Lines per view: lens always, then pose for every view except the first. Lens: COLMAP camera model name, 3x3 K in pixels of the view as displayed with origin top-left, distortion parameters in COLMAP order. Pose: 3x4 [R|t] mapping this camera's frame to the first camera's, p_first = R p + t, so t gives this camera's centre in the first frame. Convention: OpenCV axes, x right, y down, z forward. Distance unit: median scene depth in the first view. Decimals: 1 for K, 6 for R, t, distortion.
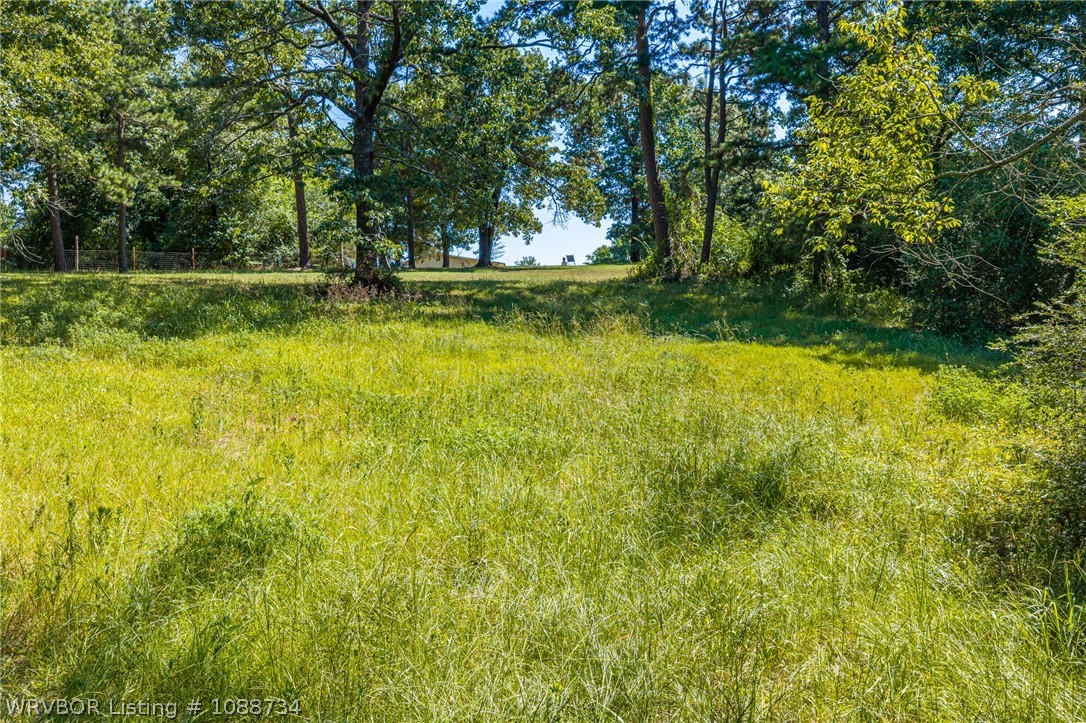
lens RADIAL K [[926.2, 0, 543.0], [0, 926.2, 361.5], [0, 0, 1]] dist [0.039535, -0.003817]
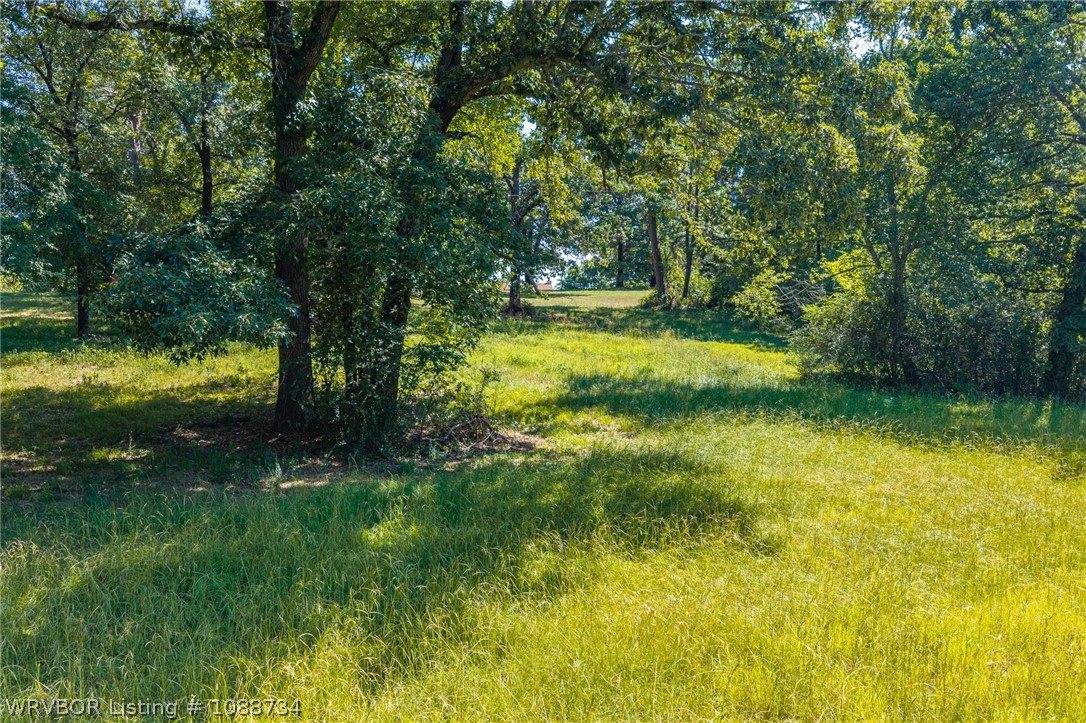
lens RADIAL K [[926.2, 0, 543.0], [0, 926.2, 361.5], [0, 0, 1]] dist [0.039535, -0.003817]
pose [[0.997630, 0.017337, 0.066584, -0.238226], [-0.016901, 0.999832, -0.007116, 0.032995], [-0.066697, 0.005974, 0.997755, -0.825871]]
